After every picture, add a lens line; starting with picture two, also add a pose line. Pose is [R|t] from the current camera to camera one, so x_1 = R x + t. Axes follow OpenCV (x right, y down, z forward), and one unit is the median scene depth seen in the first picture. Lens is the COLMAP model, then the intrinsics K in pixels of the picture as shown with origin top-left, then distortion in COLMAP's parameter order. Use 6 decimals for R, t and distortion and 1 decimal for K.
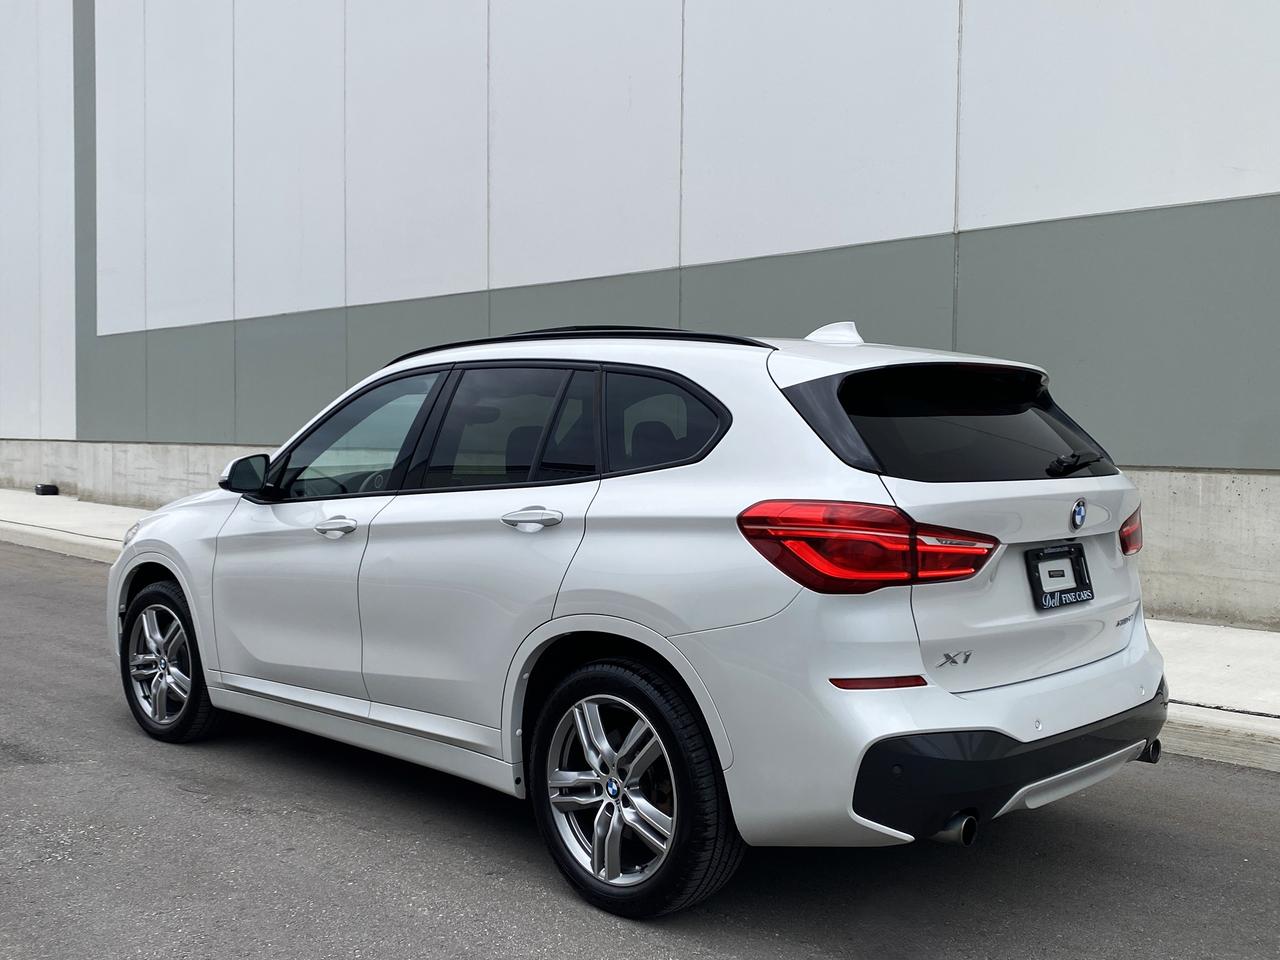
lens RADIAL K [[1275.4, 0, 639.2], [0, 1275.4, 483.7], [0, 0, 1]] dist [0.021063, 0.000000]
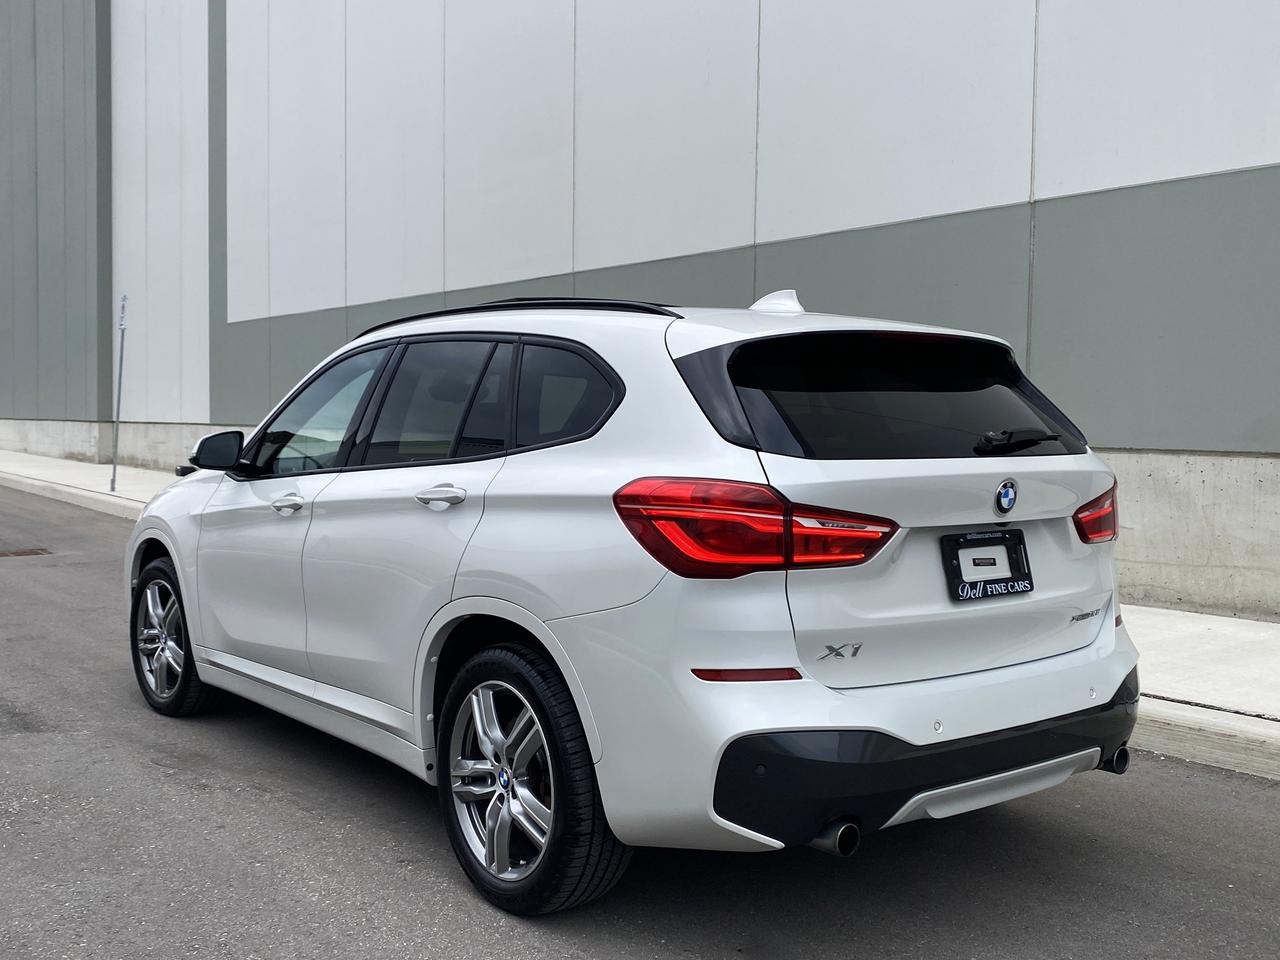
lens RADIAL K [[1275.4, 0, 636.4], [0, 1275.4, 481.8], [0, 0, 1]] dist [0.021063, 0.000000]
pose [[0.991219, 0.008651, -0.131944, 0.184971], [-0.007582, 0.999934, 0.008602, 0.006881], [0.132010, -0.007526, 0.991220, 0.061288]]
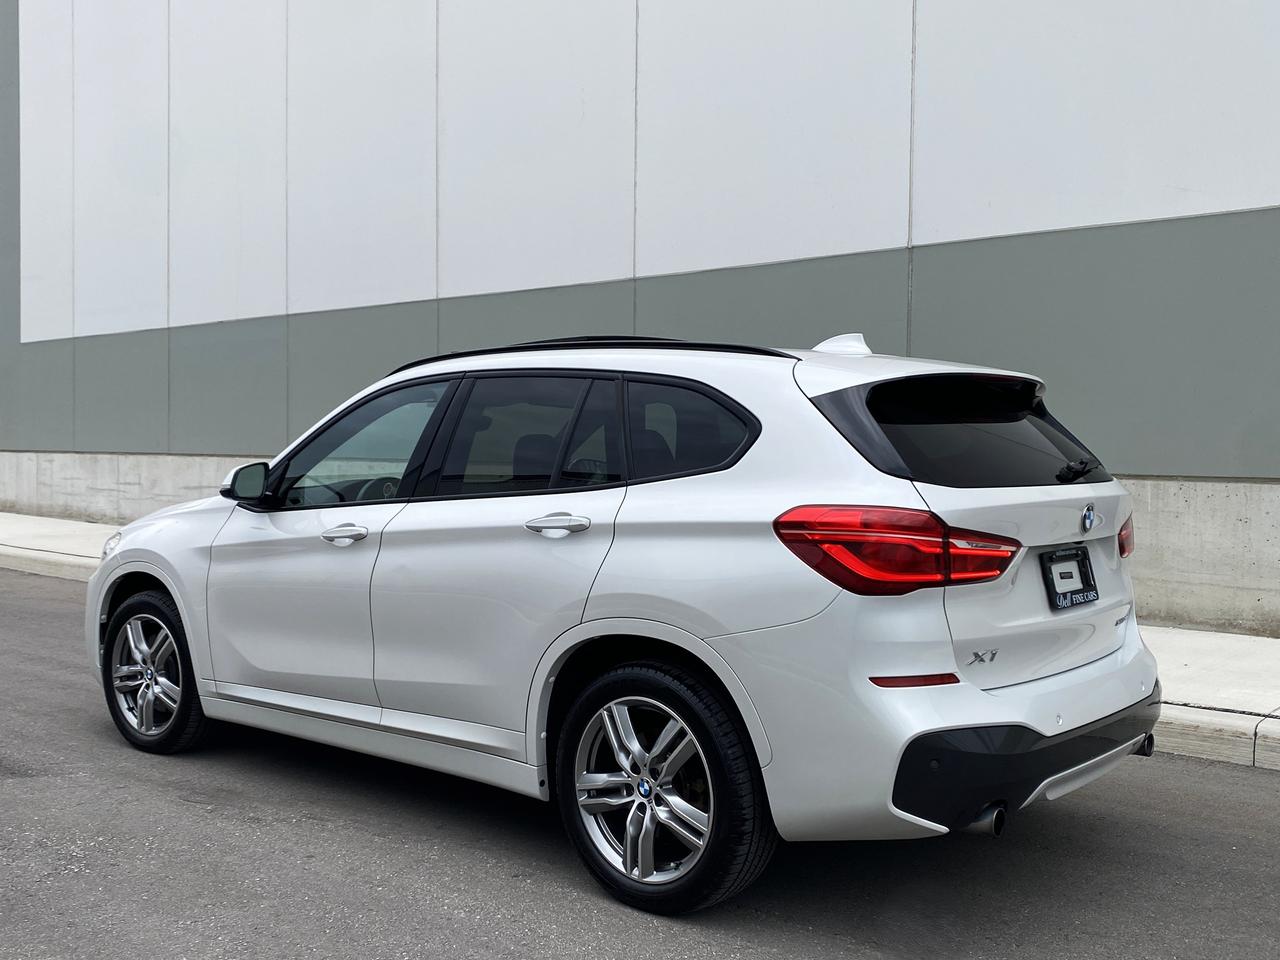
lens RADIAL K [[1275.4, 0, 634.2], [0, 1275.4, 478.8], [0, 0, 1]] dist [0.021063, 0.000000]
pose [[0.997894, -0.001668, 0.064848, -0.086648], [0.002418, 0.999931, -0.011488, 0.002476], [-0.064824, 0.011621, 0.997829, -0.019216]]
